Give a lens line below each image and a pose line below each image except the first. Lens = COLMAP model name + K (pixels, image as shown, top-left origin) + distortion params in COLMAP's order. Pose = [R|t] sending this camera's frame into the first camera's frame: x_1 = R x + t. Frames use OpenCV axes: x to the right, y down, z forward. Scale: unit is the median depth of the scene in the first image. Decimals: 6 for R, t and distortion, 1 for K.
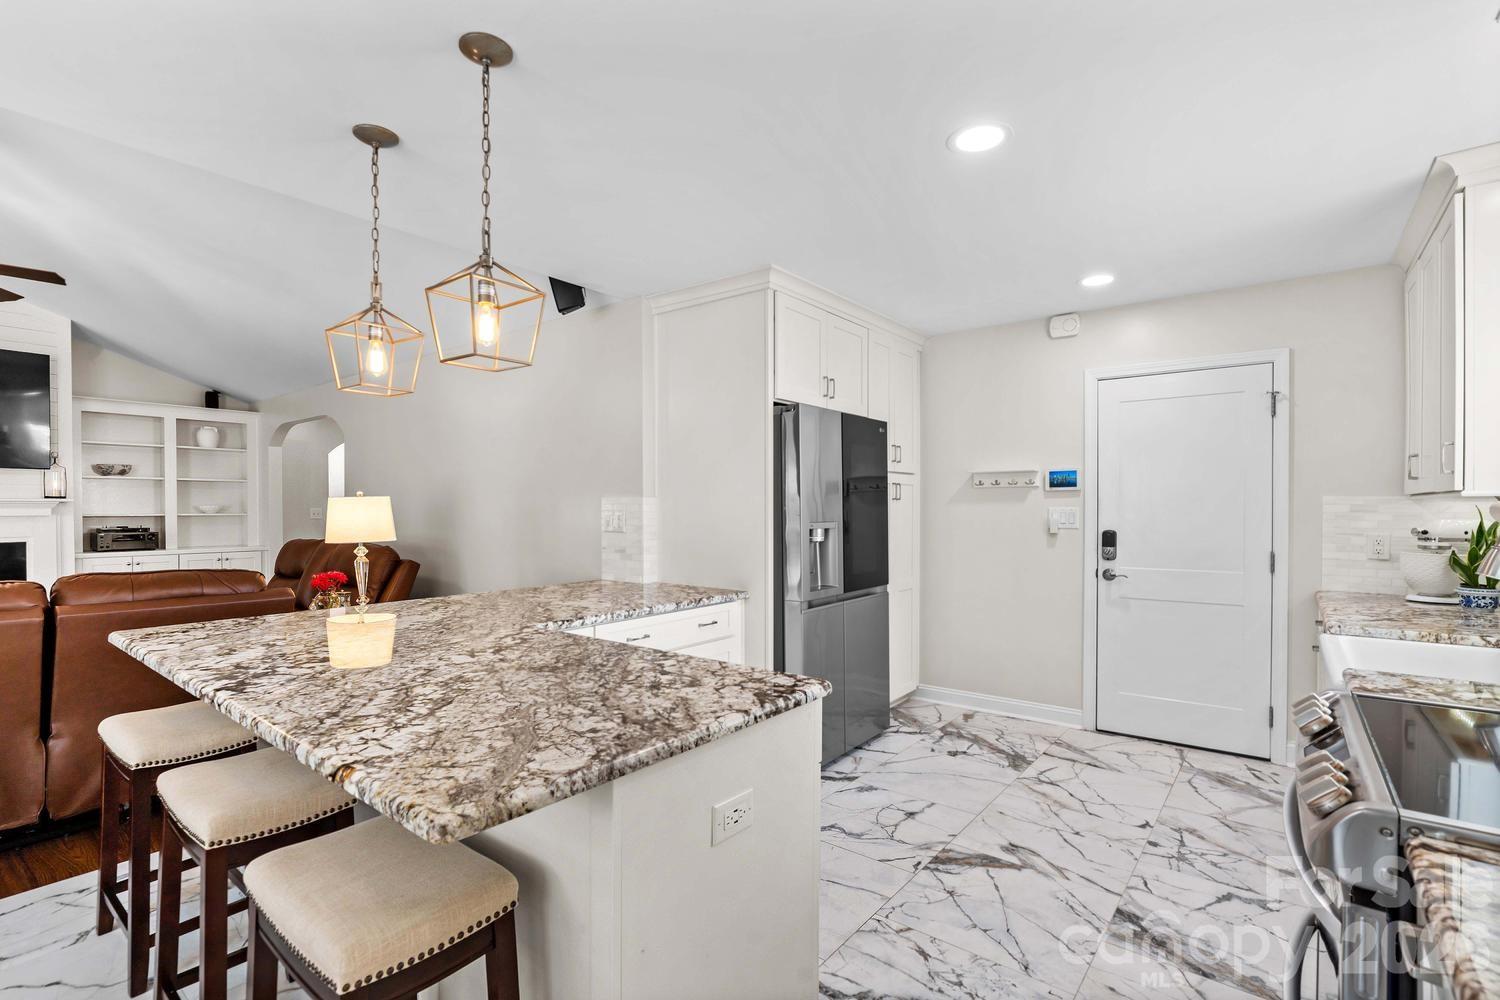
lens RADIAL K [[692.1, 0, 741.3], [0, 692.1, 518.0], [0, 0, 1]] dist [-0.013859, 0.006305]
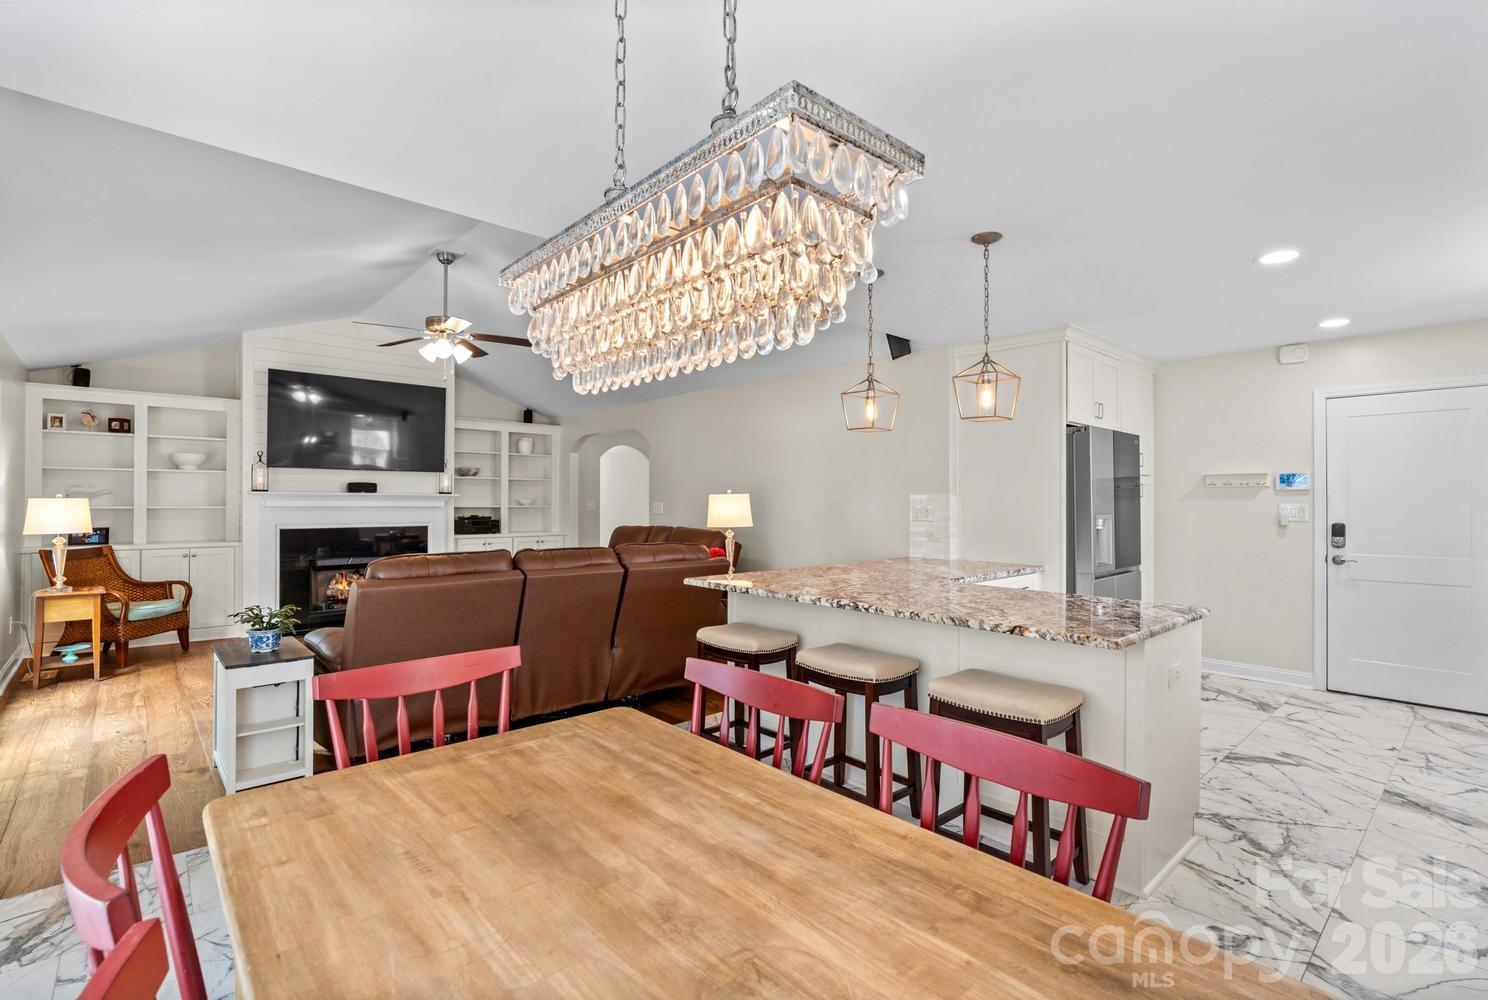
lens RADIAL K [[686.6, 0, 749.5], [0, 686.6, 498.0], [0, 0, 1]] dist [-0.013859, 0.006305]
pose [[0.987681, 0.002957, -0.156452, -0.315654], [-0.006221, 0.999773, -0.020378, 0.004912], [0.156357, 0.021100, 0.987475, -0.359098]]
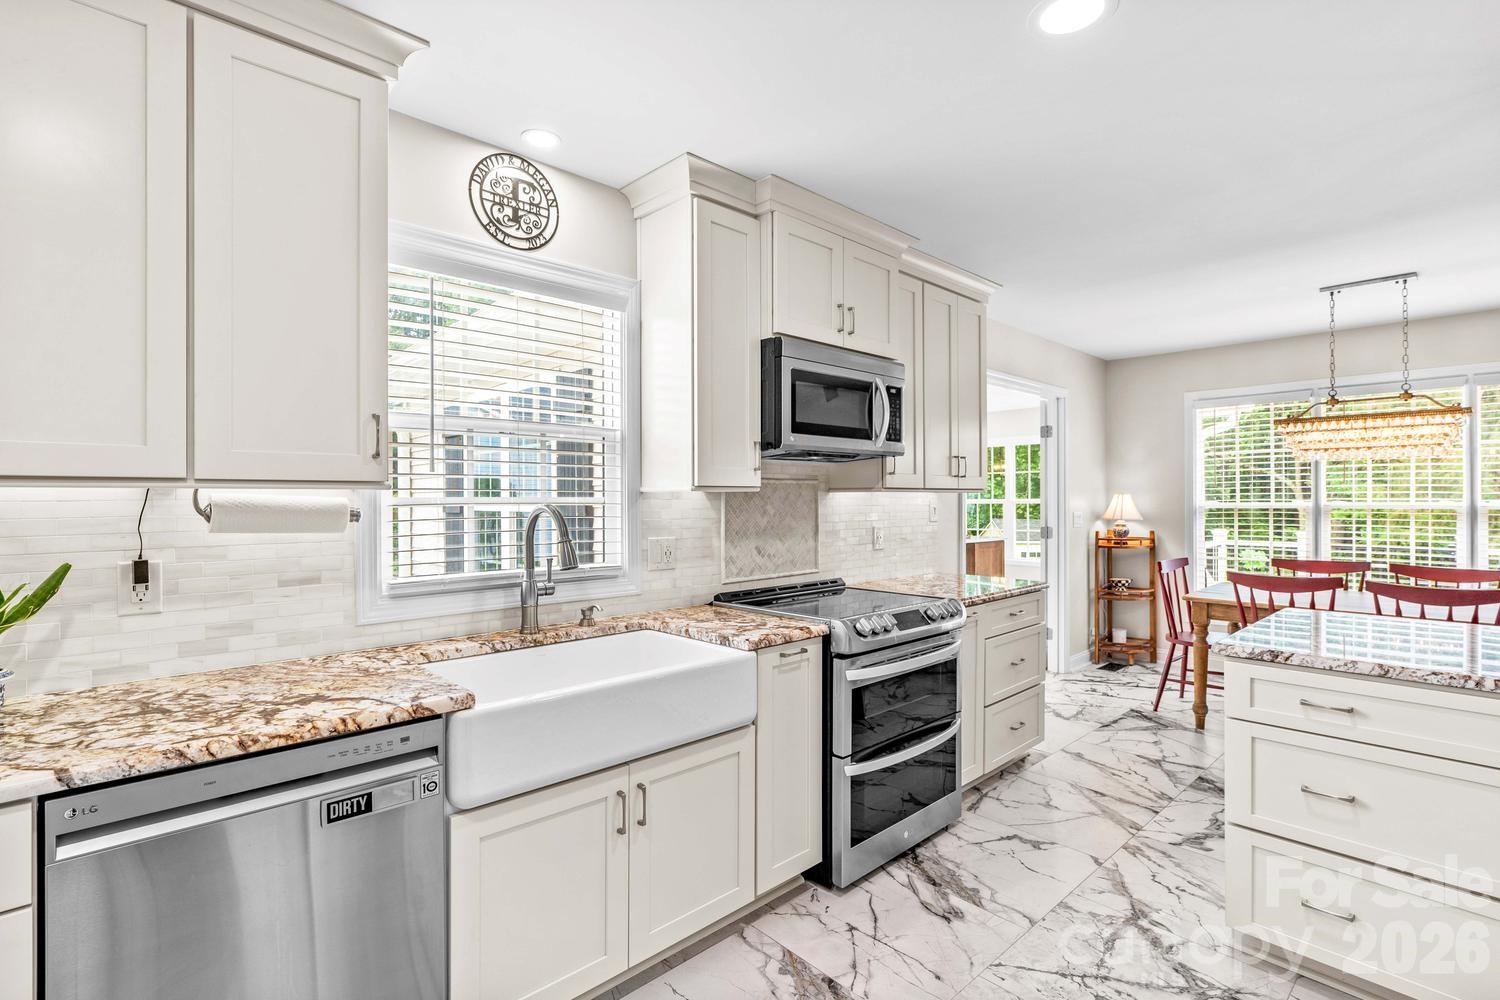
lens RADIAL K [[692.1, 0, 747.6], [0, 692.1, 504.7], [0, 0, 1]] dist [-0.013859, 0.006305]
pose [[-0.988241, 0.006502, 0.152766, 0.332265], [0.009906, 0.999719, 0.021526, -0.016516], [-0.152583, 0.022786, -0.988028, 1.025848]]
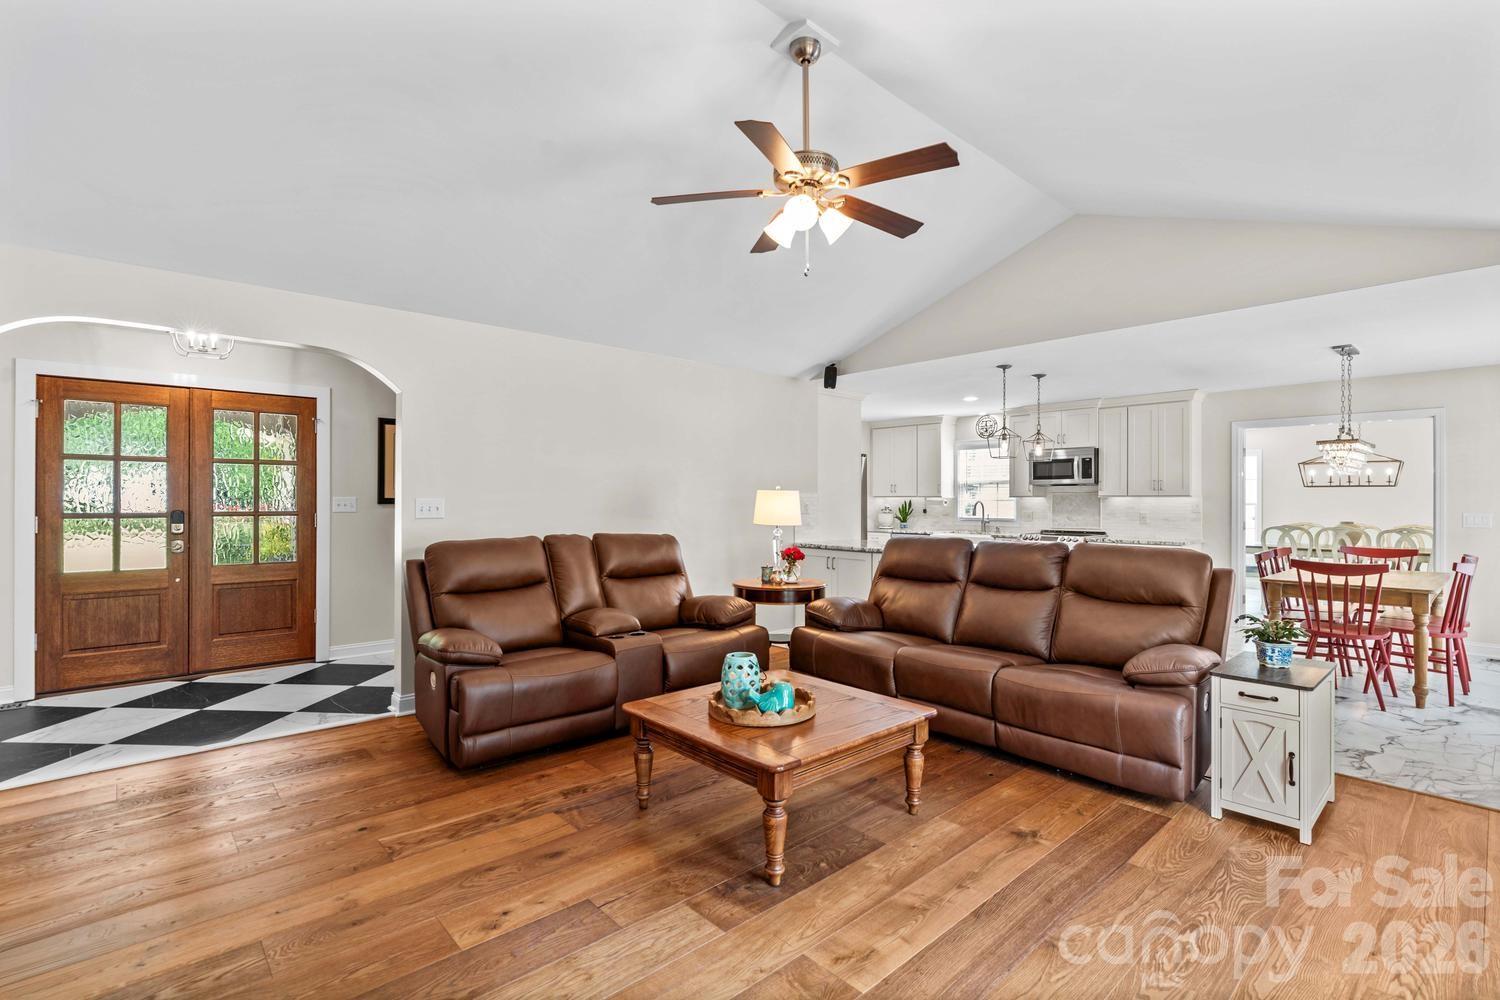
lens RADIAL K [[692.1, 0, 746.1], [0, 692.1, 501.3], [0, 0, 1]] dist [-0.013859, 0.006305]
pose [[0.164736, 0.000768, 0.986337, -1.963412], [0.011474, 0.999931, -0.002695, -0.007062], [-0.986271, 0.011761, 0.164716, 0.897892]]
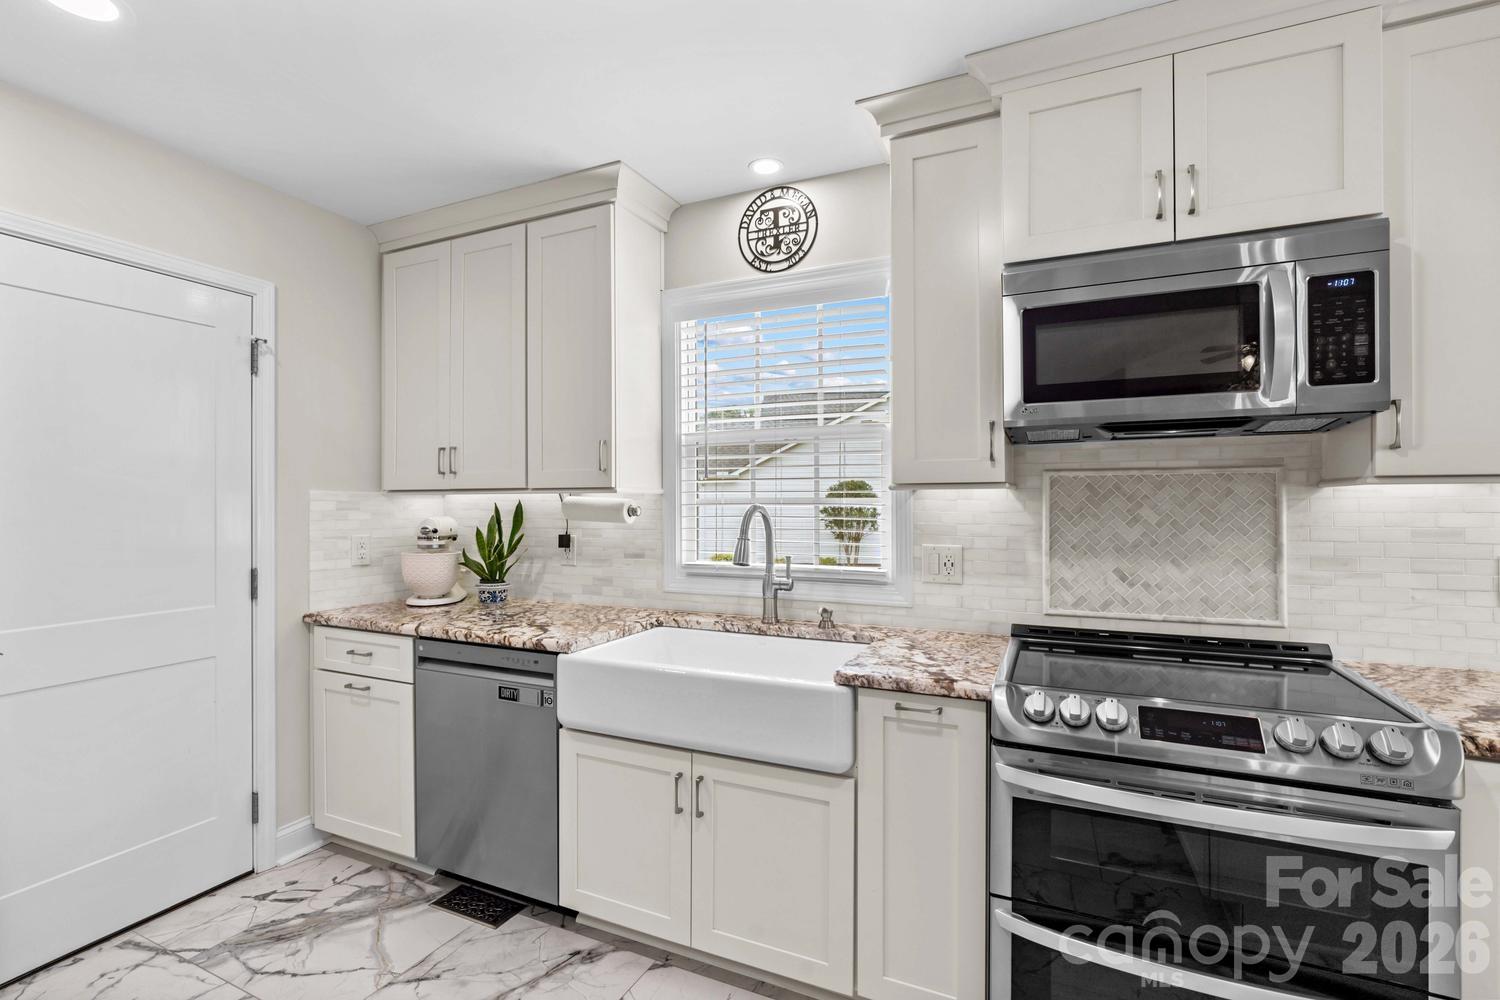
lens RADIAL K [[692.1, 0, 745.5], [0, 692.1, 499.8], [0, 0, 1]] dist [-0.013859, 0.006305]
pose [[-0.228615, 0.006805, 0.973493, -0.015711], [0.017959, 0.999835, -0.002772, -0.008940], [-0.973351, 0.016849, -0.228699, 0.639177]]
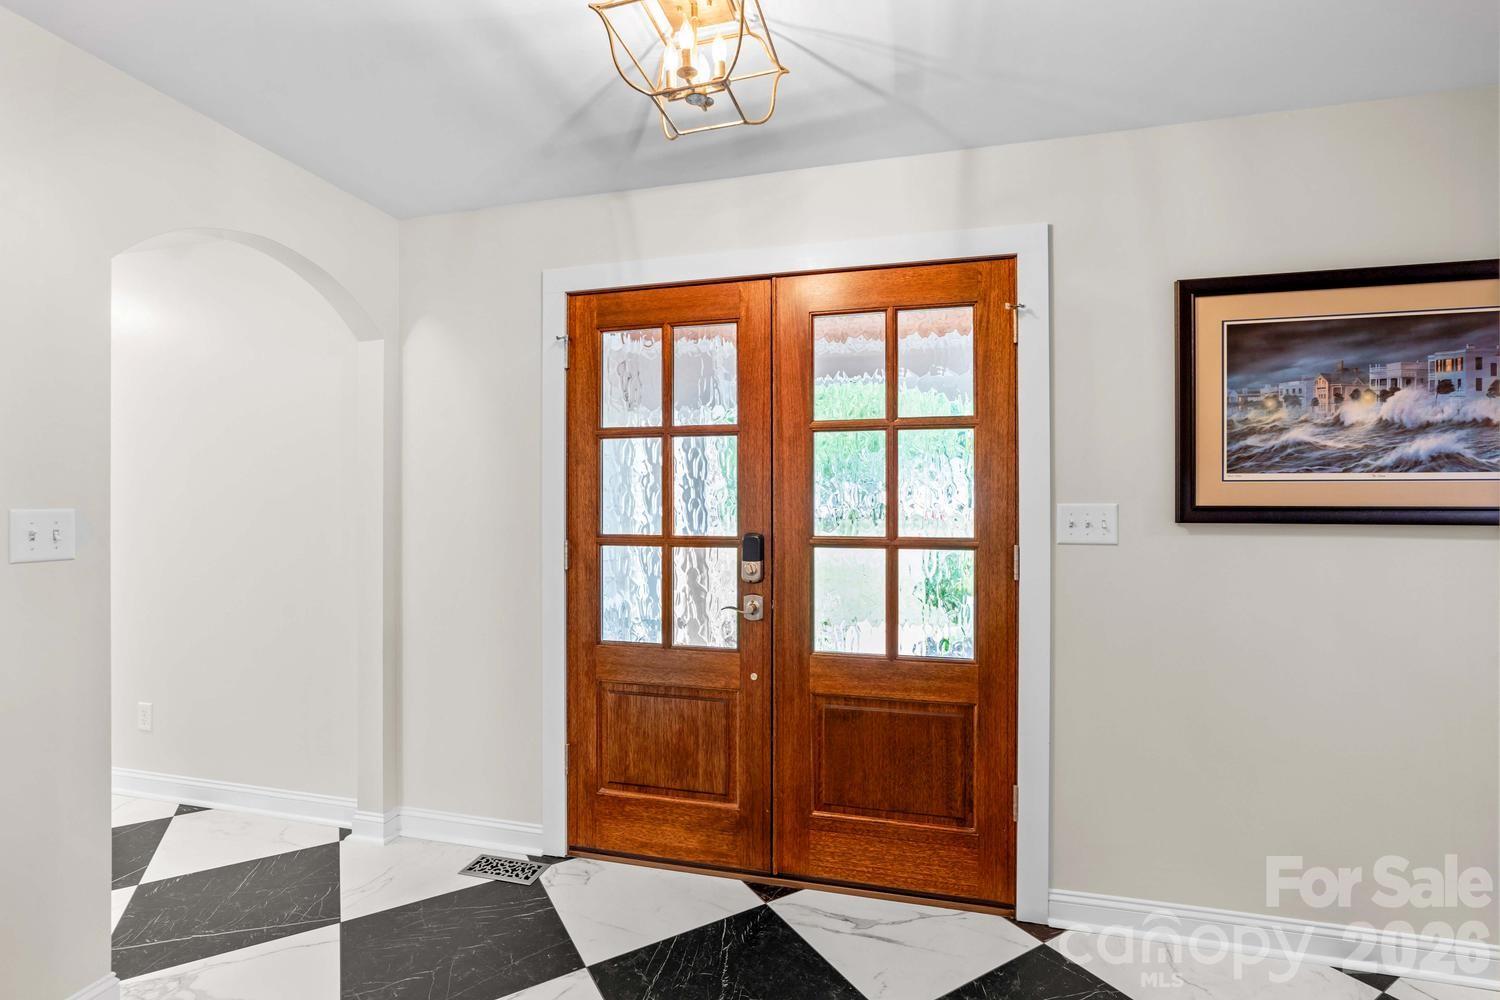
lens RADIAL K [[692.1, 0, 749.7], [0, 692.1, 497.4], [0, 0, 1]] dist [-0.013859, 0.006305]
pose [[0.916235, -0.001946, 0.400636, -1.097393], [0.006155, 0.999939, -0.009218, -0.033195], [-0.400594, 0.010911, 0.916191, 1.607385]]
